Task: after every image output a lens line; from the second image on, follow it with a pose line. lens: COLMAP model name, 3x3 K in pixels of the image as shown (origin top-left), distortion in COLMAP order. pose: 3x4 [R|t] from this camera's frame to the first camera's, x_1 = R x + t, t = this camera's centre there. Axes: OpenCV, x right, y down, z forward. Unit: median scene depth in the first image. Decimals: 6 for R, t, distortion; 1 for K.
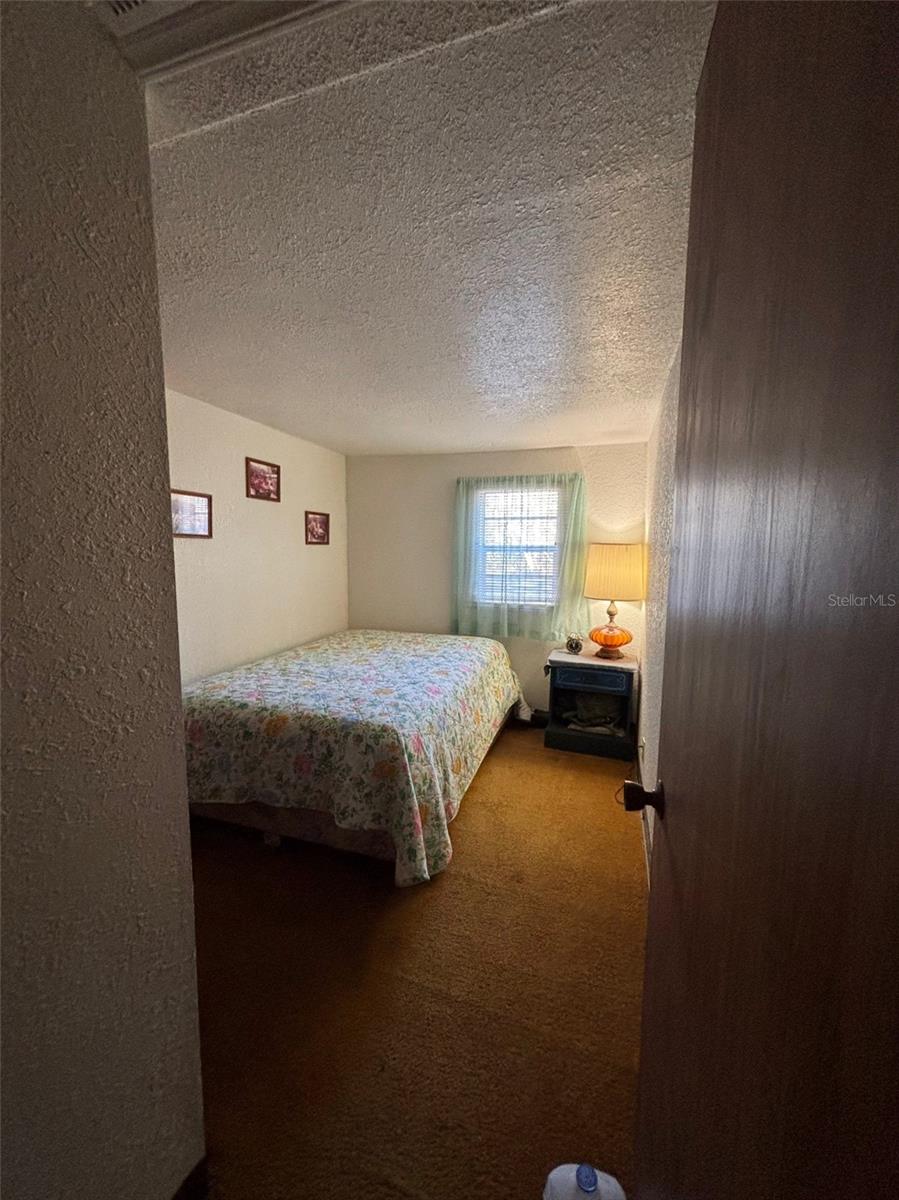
lens RADIAL K [[479.9, 0, 449.5], [0, 479.9, 600.0], [0, 0, 1]] dist [-0.002762, -0.000539]
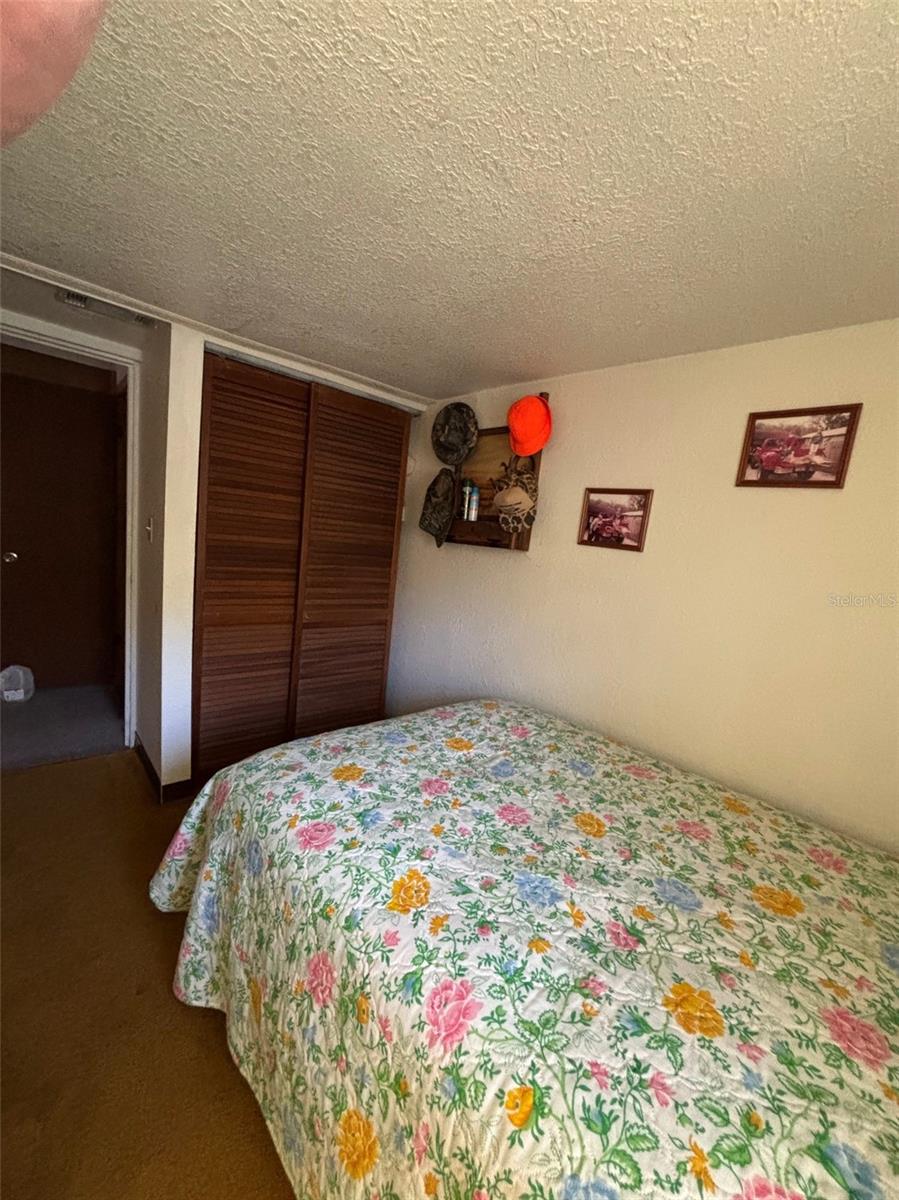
lens RADIAL K [[479.9, 0, 449.5], [0, 479.9, 600.0], [0, 0, 1]] dist [-0.002762, -0.000539]
pose [[-0.498453, 0.062934, -0.864629, 0.232425], [-0.207015, 0.959867, 0.189209, -0.120418], [0.841837, 0.273303, -0.465420, 0.989787]]
